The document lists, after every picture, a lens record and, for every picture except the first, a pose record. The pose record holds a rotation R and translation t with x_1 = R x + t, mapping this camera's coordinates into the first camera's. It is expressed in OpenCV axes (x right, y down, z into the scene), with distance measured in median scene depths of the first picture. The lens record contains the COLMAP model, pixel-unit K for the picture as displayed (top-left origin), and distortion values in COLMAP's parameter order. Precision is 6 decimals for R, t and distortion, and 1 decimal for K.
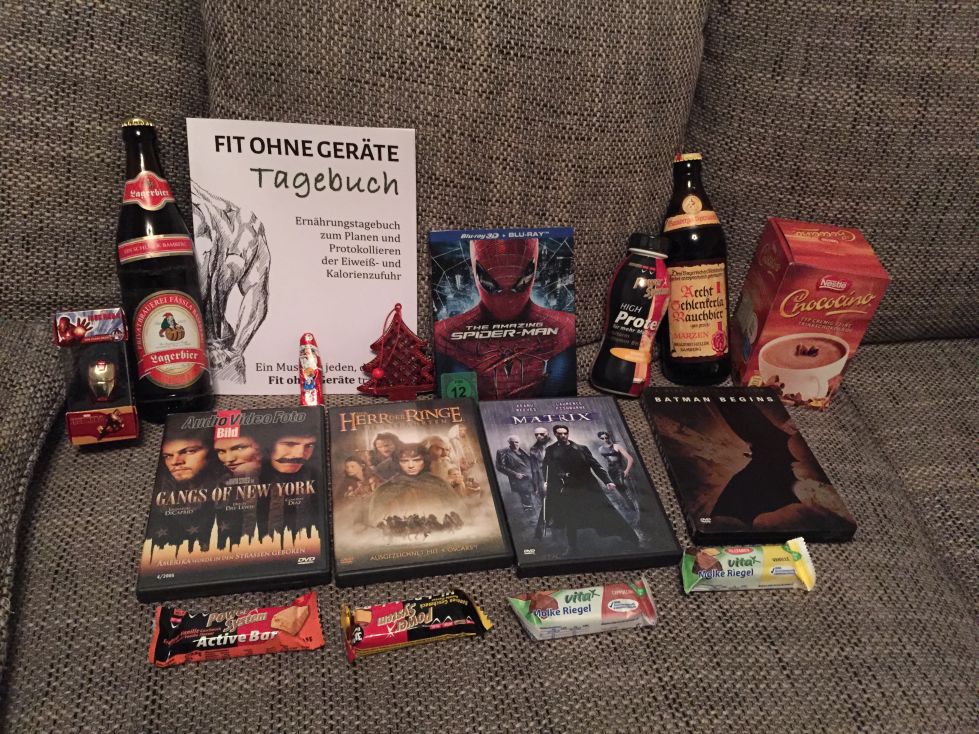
lens RADIAL K [[876.6, 0, 489.5], [0, 876.6, 367.0], [0, 0, 1]] dist [0.163813, -0.186935]
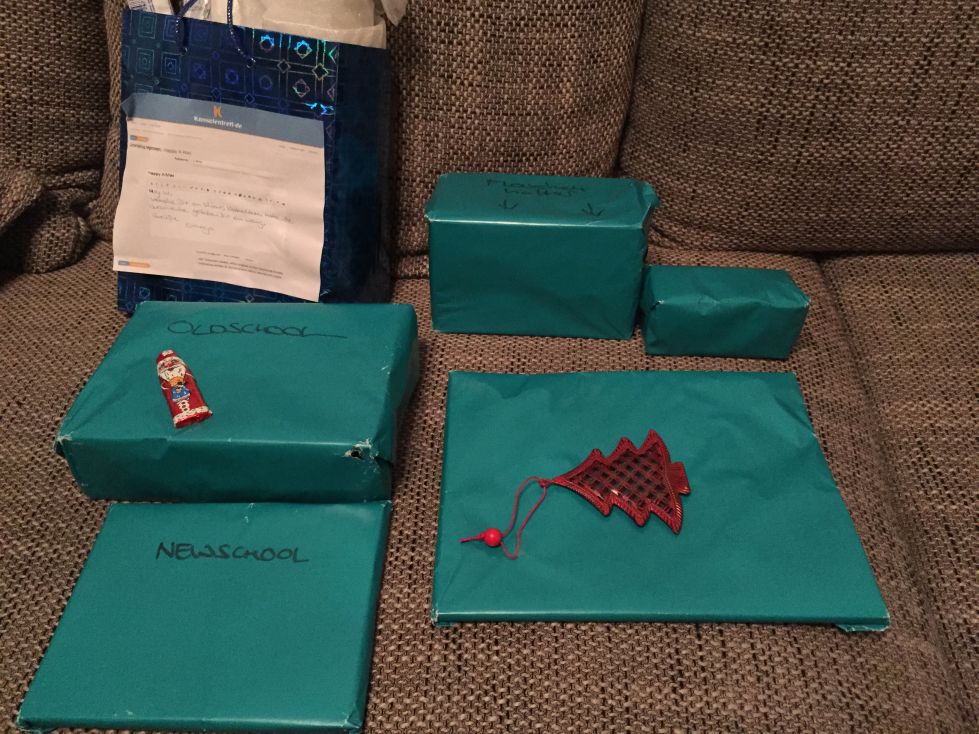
lens RADIAL K [[876.6, 0, 489.5], [0, 876.6, 367.0], [0, 0, 1]] dist [0.163813, -0.186935]
pose [[0.974982, 0.061913, -0.213487, 0.288974], [-0.051039, 0.997121, 0.056083, 0.055495], [0.216345, -0.043784, 0.975335, 0.146662]]
